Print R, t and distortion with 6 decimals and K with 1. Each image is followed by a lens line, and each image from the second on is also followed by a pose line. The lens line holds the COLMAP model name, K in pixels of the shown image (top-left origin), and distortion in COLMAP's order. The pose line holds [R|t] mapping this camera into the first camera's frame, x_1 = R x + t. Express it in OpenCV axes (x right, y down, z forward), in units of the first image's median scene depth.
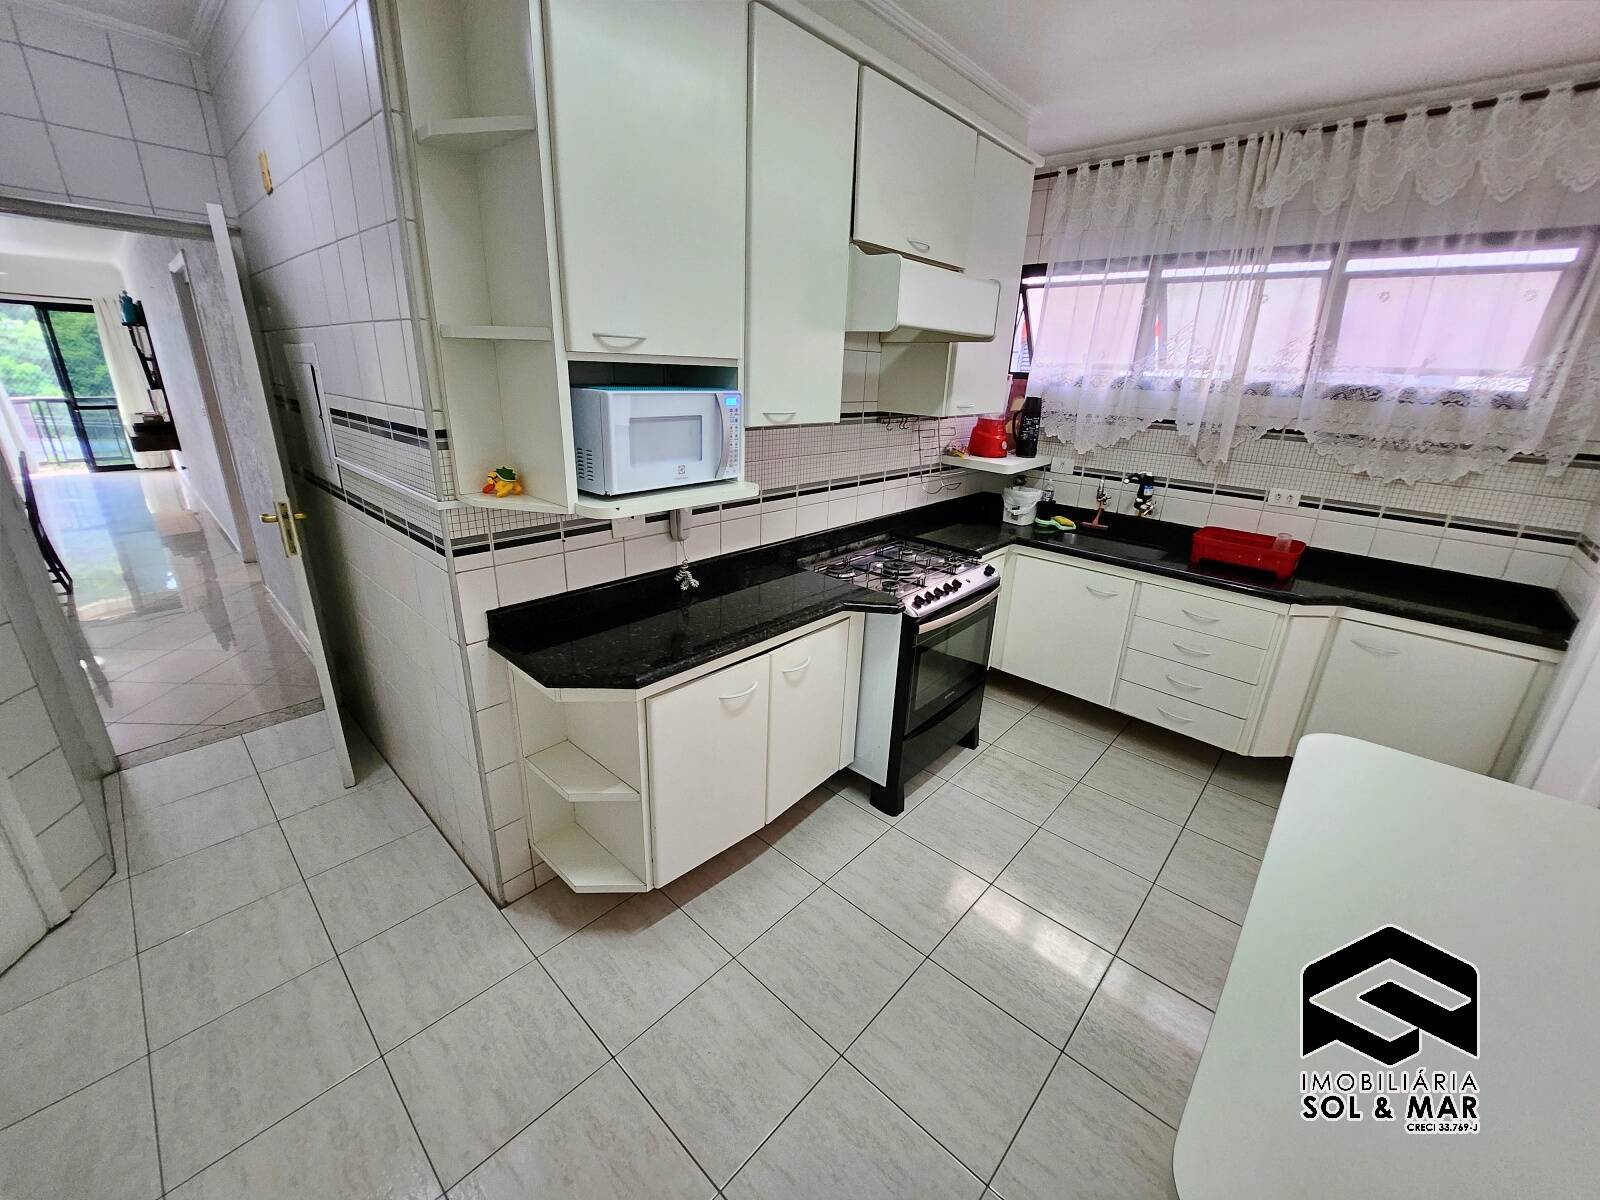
lens RADIAL K [[644.1, 0, 793.9], [0, 644.1, 597.1], [0, 0, 1]] dist [-0.023706, 0.000548]
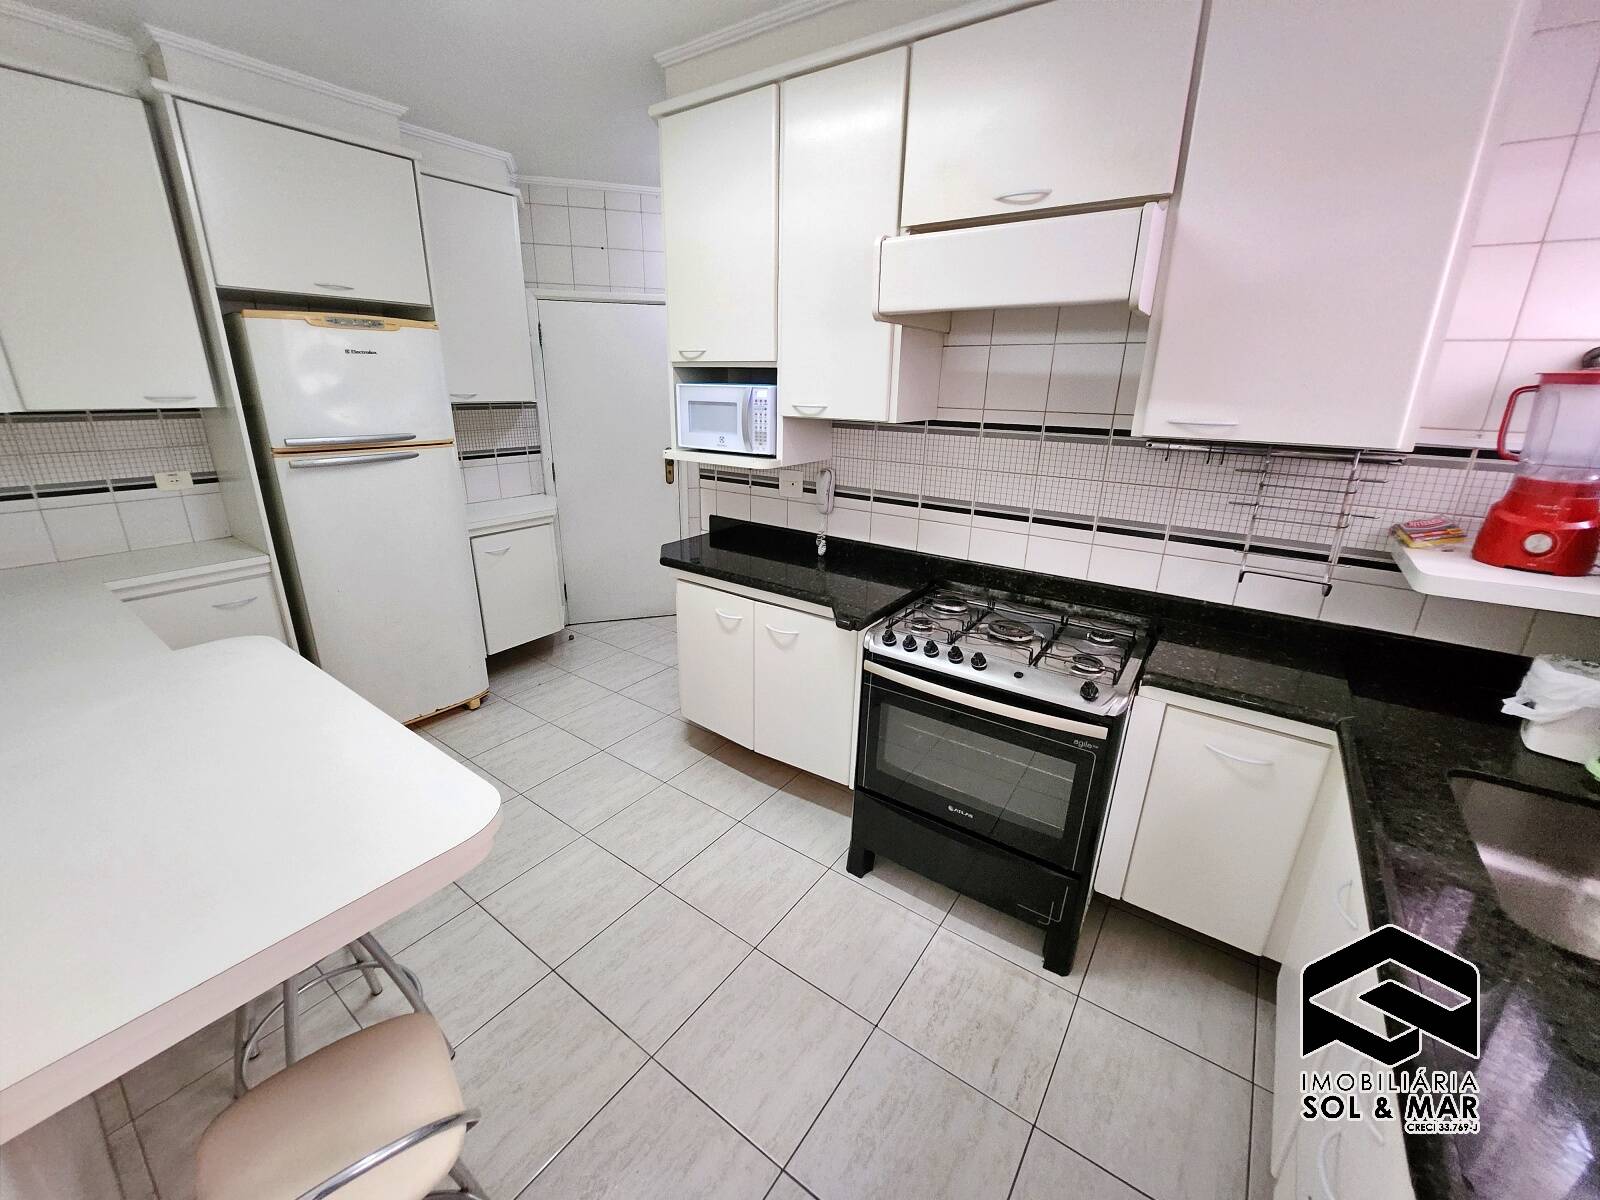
lens RADIAL K [[631.4, 0, 795.2], [0, 631.4, 594.5], [0, 0, 1]] dist [-0.015575, -0.000148]
pose [[0.119650, 0.278741, -0.952884, 0.870626], [-0.349527, 0.910159, 0.222354, -0.169990], [0.929255, 0.306454, 0.206328, 0.647315]]
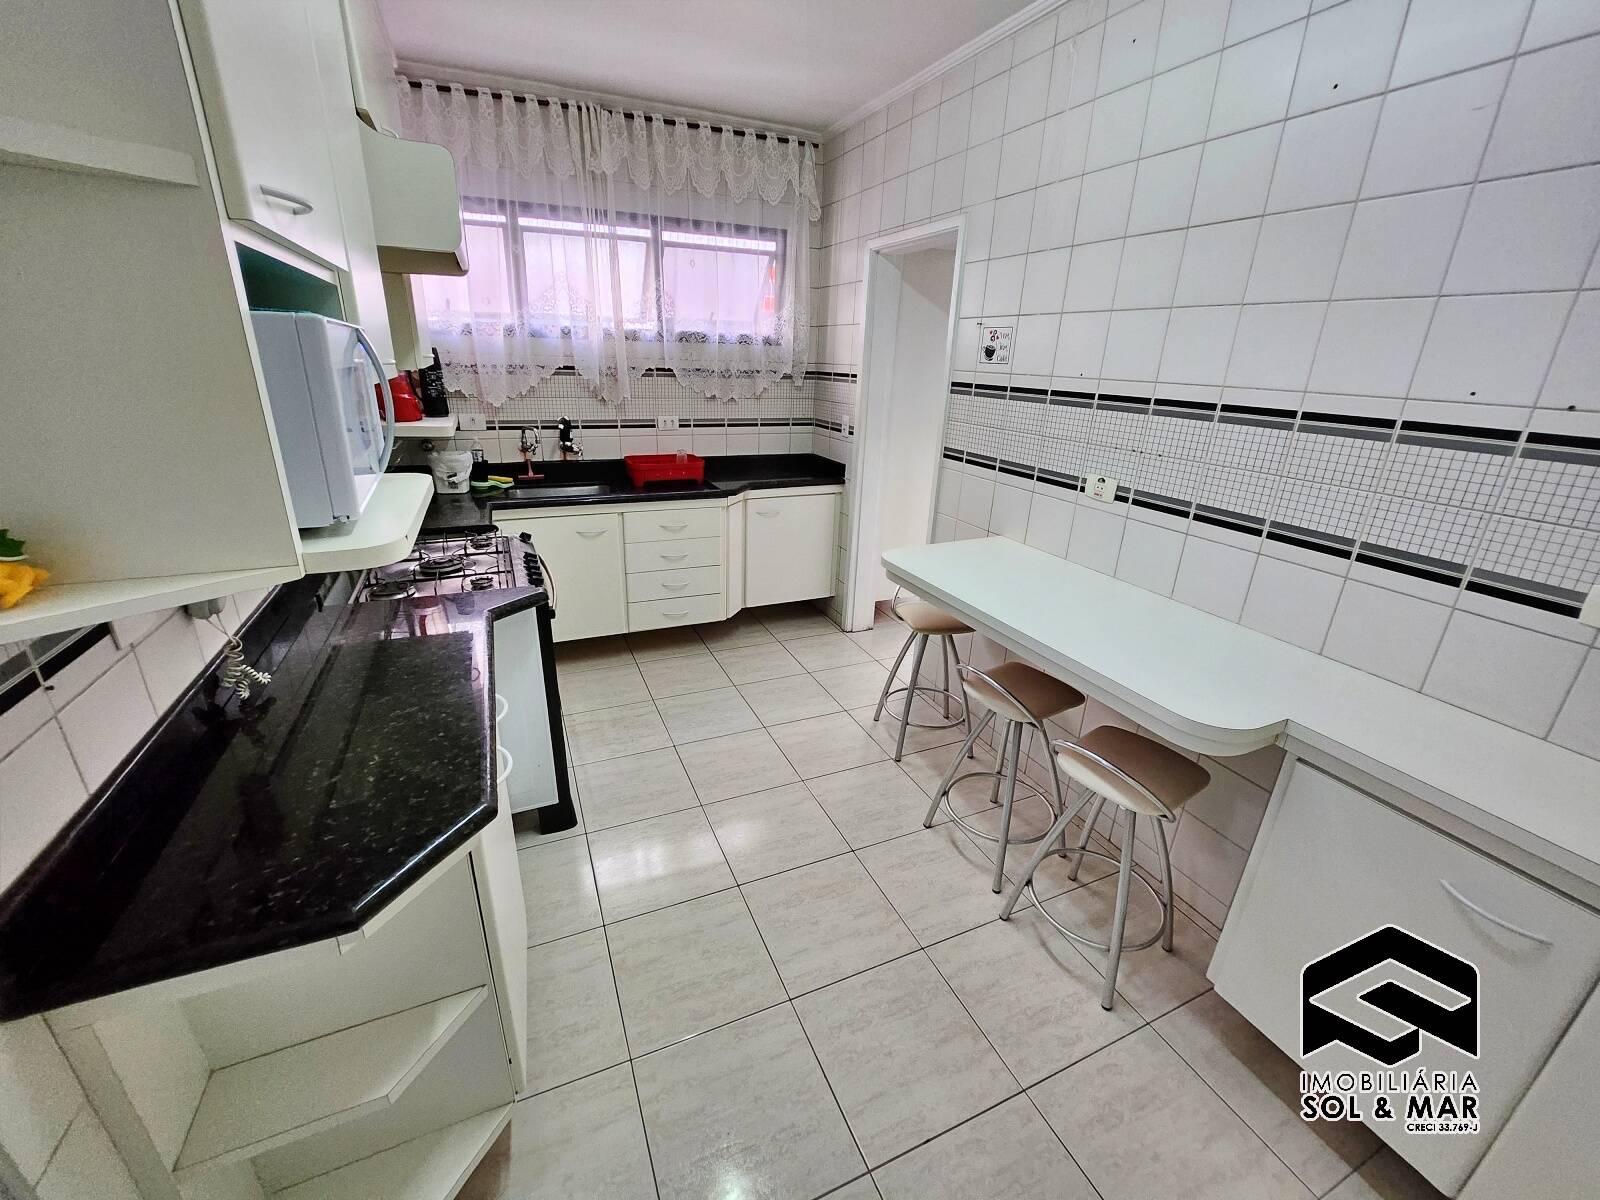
lens RADIAL K [[649.6, 0, 798.2], [0, 649.6, 594.7], [0, 0, 1]] dist [-0.010225, -0.000273]
pose [[0.392129, -0.341203, 0.854292, -0.382563], [0.289917, 0.927181, 0.237239, -0.077718], [-0.873031, 0.154646, 0.462495, 0.250996]]
